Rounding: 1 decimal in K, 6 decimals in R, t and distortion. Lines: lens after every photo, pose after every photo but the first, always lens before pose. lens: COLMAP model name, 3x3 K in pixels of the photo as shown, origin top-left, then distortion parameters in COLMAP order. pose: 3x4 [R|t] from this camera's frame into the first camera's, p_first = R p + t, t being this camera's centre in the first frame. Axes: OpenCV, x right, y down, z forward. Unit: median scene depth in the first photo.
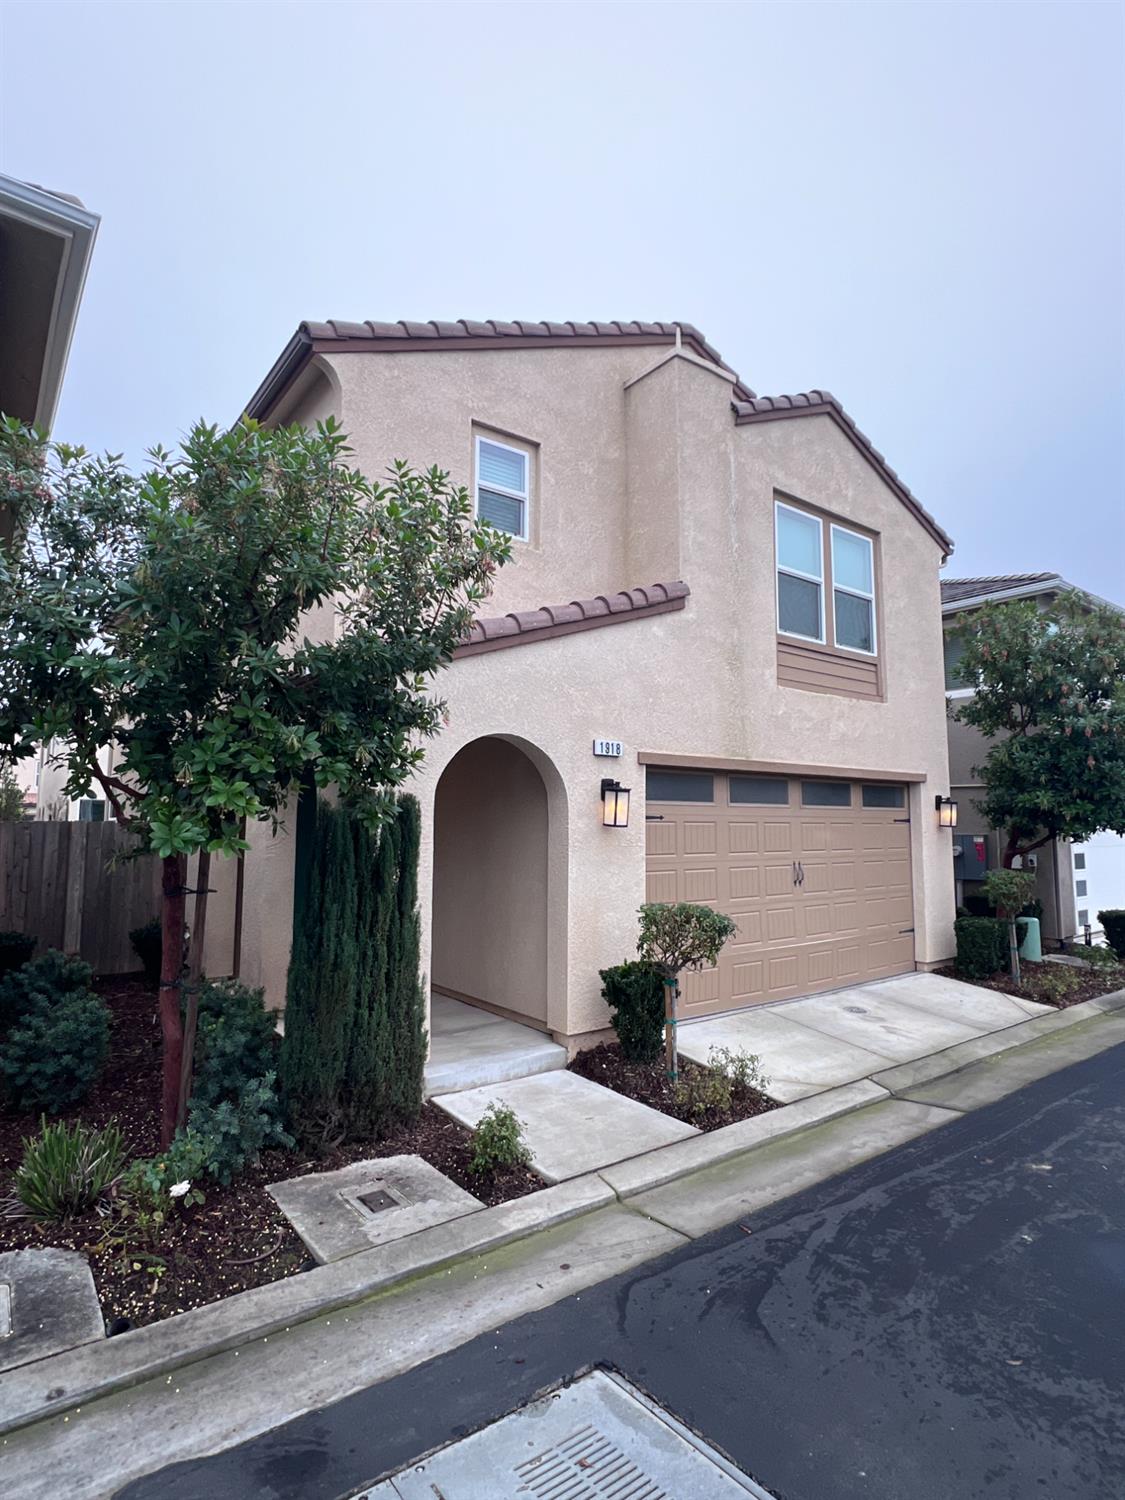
lens RADIAL K [[784.5, 0, 562.5], [0, 784.5, 750.0], [0, 0, 1]] dist [-0.001692, -0.000507]
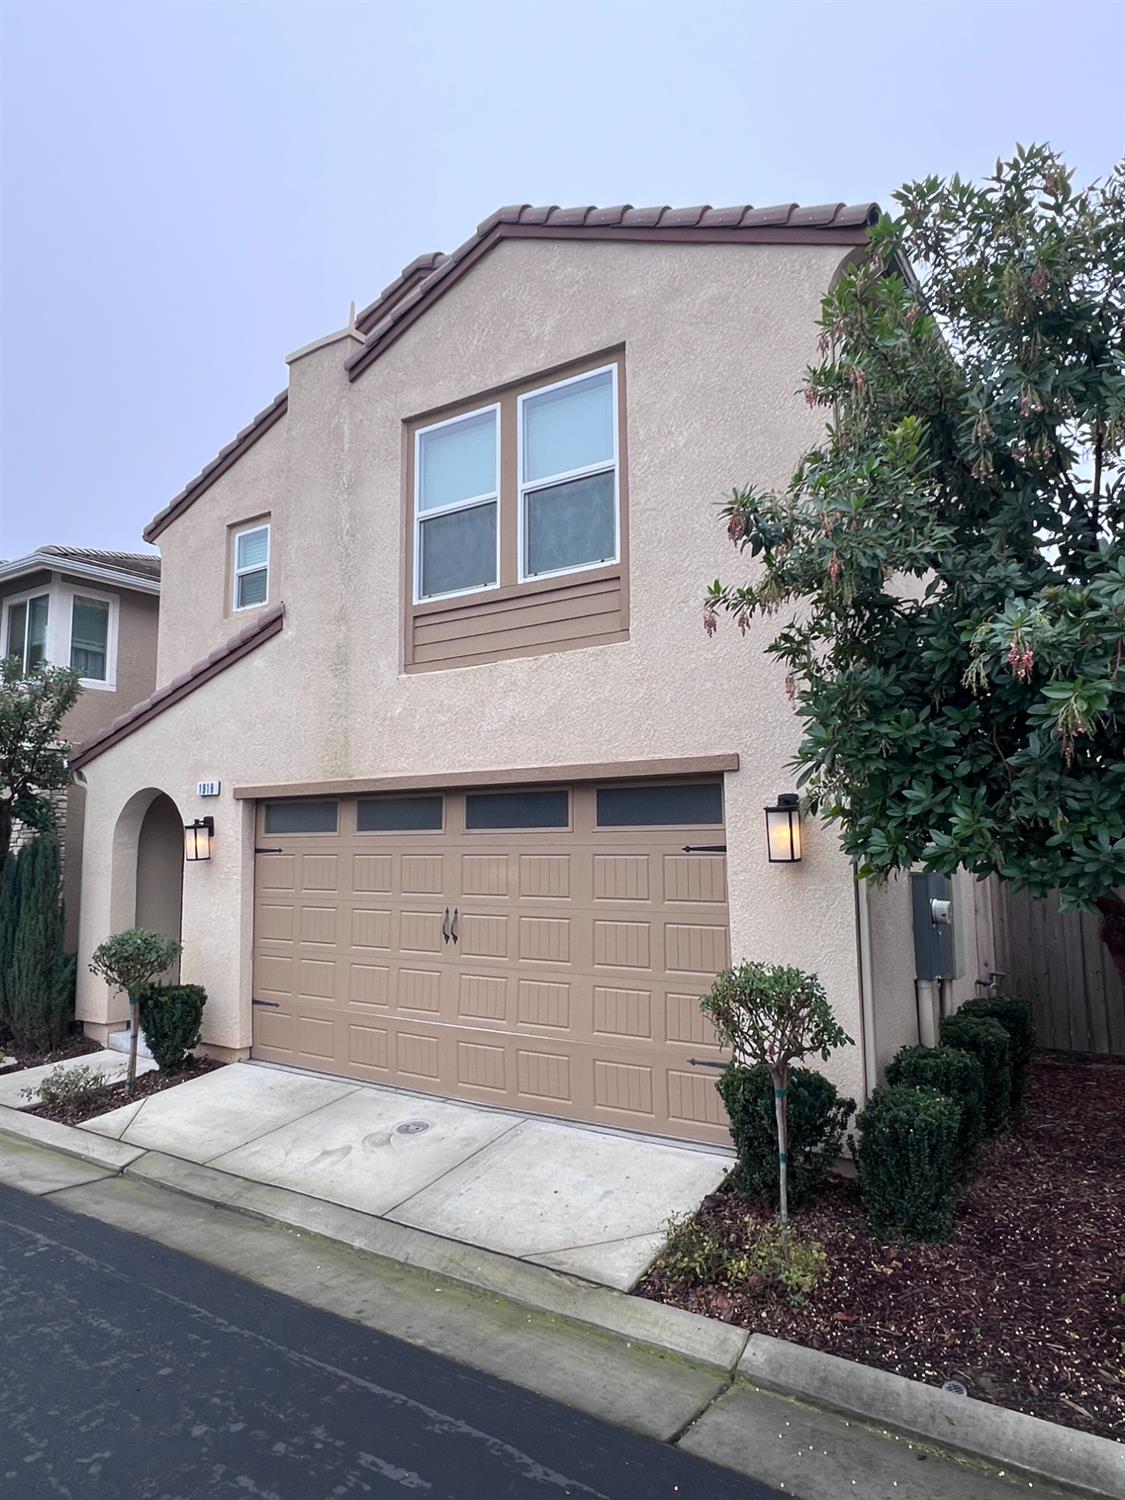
lens RADIAL K [[915.5, 0, 562.5], [0, 915.5, 750.0], [0, 0, 1]] dist [-0.006202, 0.000058]
pose [[0.327650, -0.103609, -0.939101, 1.258842], [0.099094, 0.992255, -0.074900, 0.078777], [0.939588, -0.068518, 0.335380, 0.915700]]
